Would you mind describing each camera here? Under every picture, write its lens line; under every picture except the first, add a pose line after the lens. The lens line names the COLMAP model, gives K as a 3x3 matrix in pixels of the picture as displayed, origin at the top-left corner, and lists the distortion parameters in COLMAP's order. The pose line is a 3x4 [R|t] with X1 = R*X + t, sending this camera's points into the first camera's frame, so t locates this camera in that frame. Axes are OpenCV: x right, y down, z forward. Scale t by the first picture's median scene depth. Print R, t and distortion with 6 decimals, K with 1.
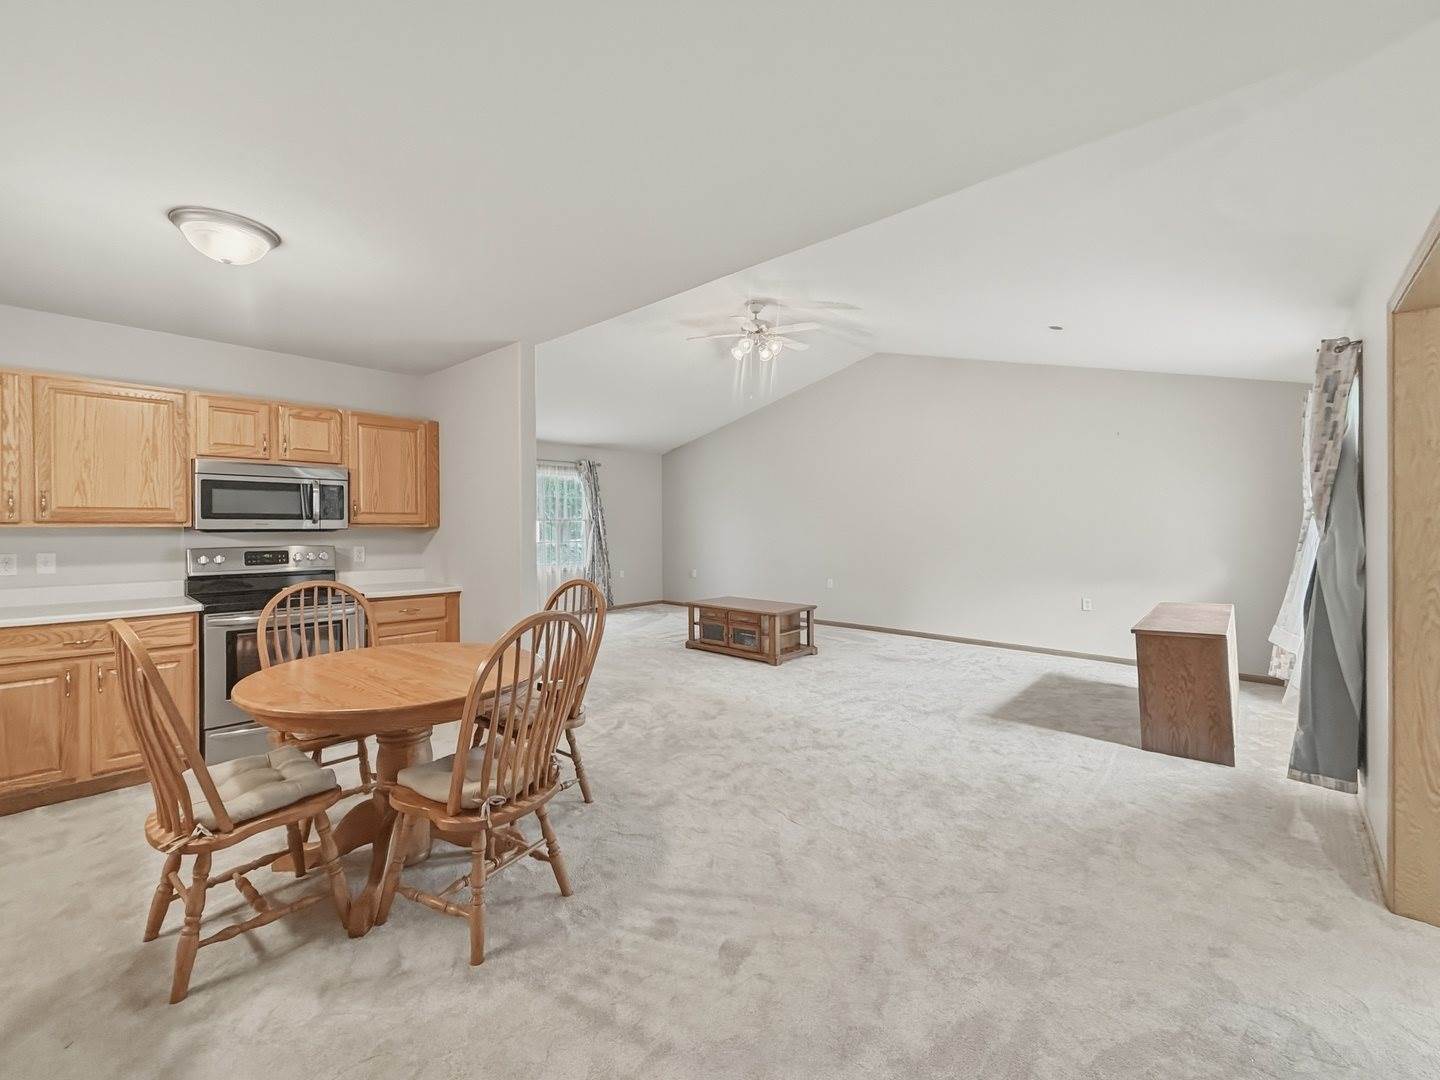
lens RADIAL K [[590.9, 0, 740.3], [0, 590.9, 520.2], [0, 0, 1]] dist [0.002404, -0.001210]
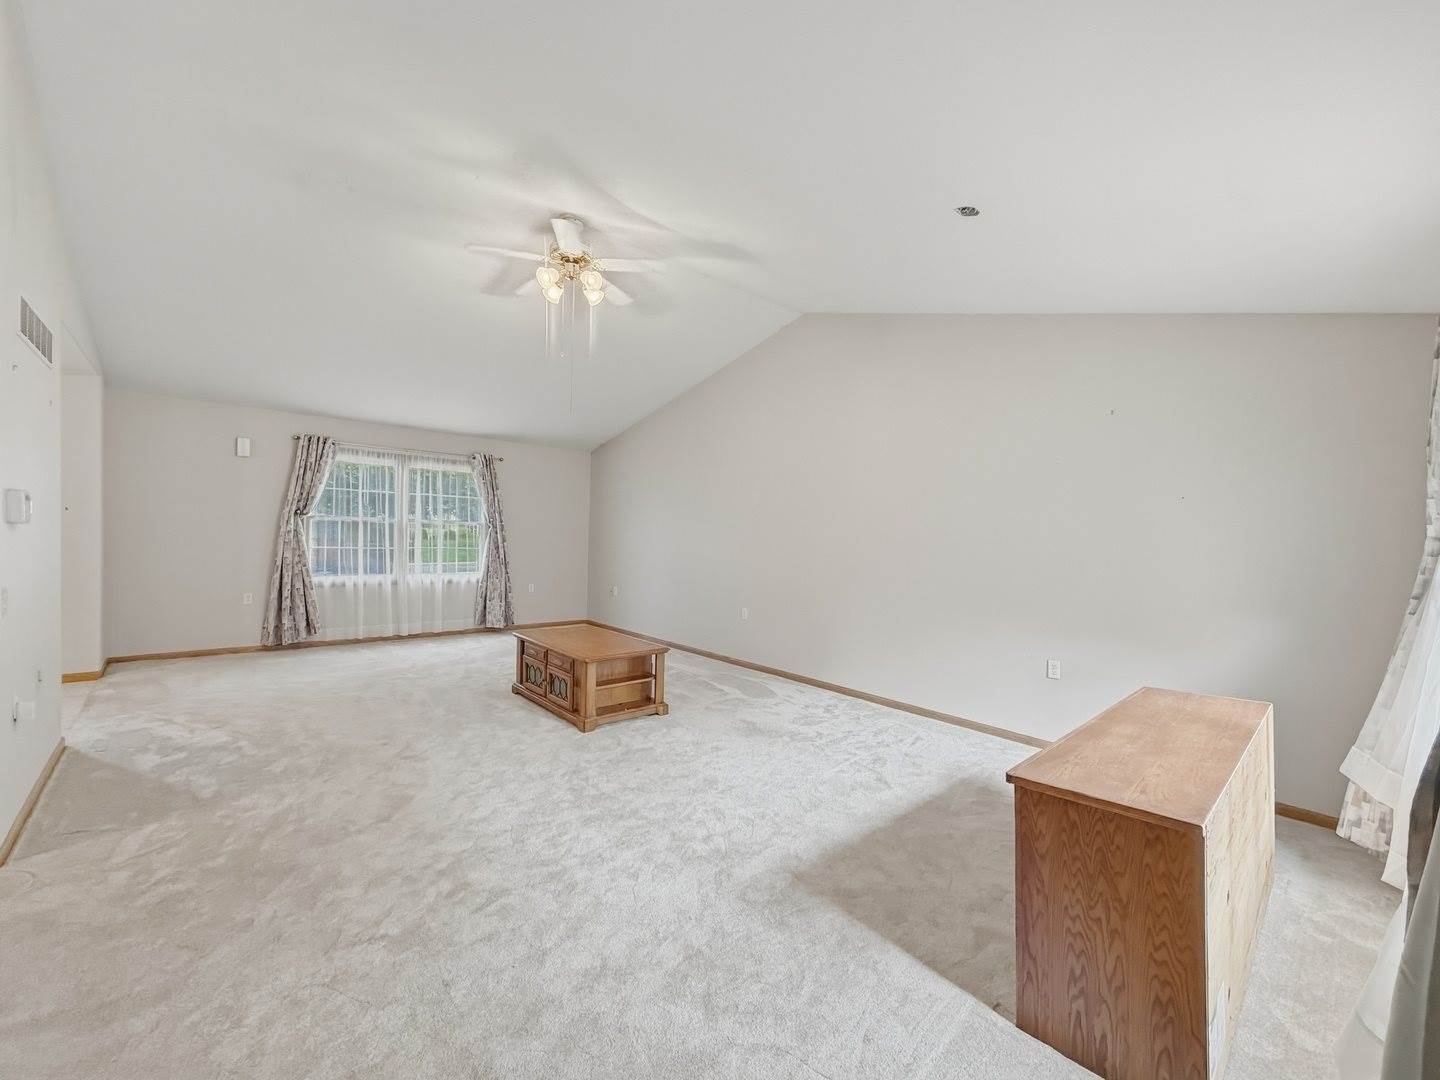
lens RADIAL K [[590.9, 0, 722.4], [0, 590.9, 544.5], [0, 0, 1]] dist [0.002404, -0.001210]
pose [[0.993412, 0.036938, -0.108485, 0.397594], [-0.034760, 0.999156, 0.021900, -0.002749], [0.109202, -0.017985, 0.993857, 0.418626]]
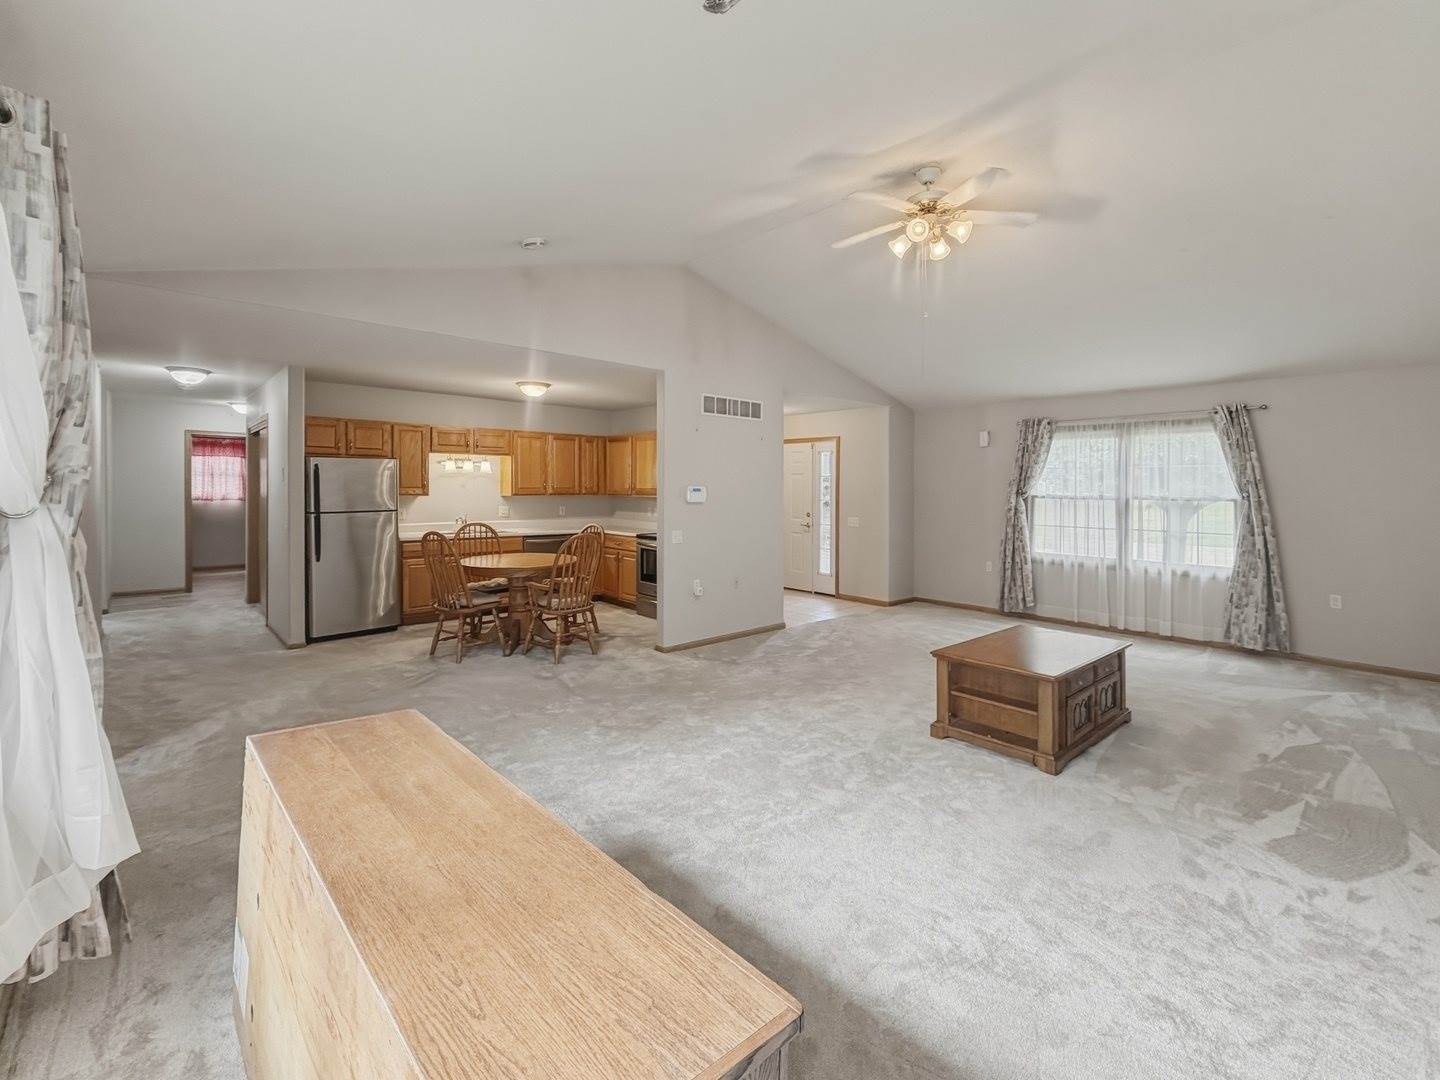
lens RADIAL K [[590.9, 0, 654.7], [0, 590.9, 499.6], [0, 0, 1]] dist [0.002404, -0.001210]
pose [[-0.126718, 0.016375, -0.991804, 0.962600], [-0.008709, 0.999807, 0.017620, -0.014496], [0.991901, 0.010870, -0.126551, 1.061763]]
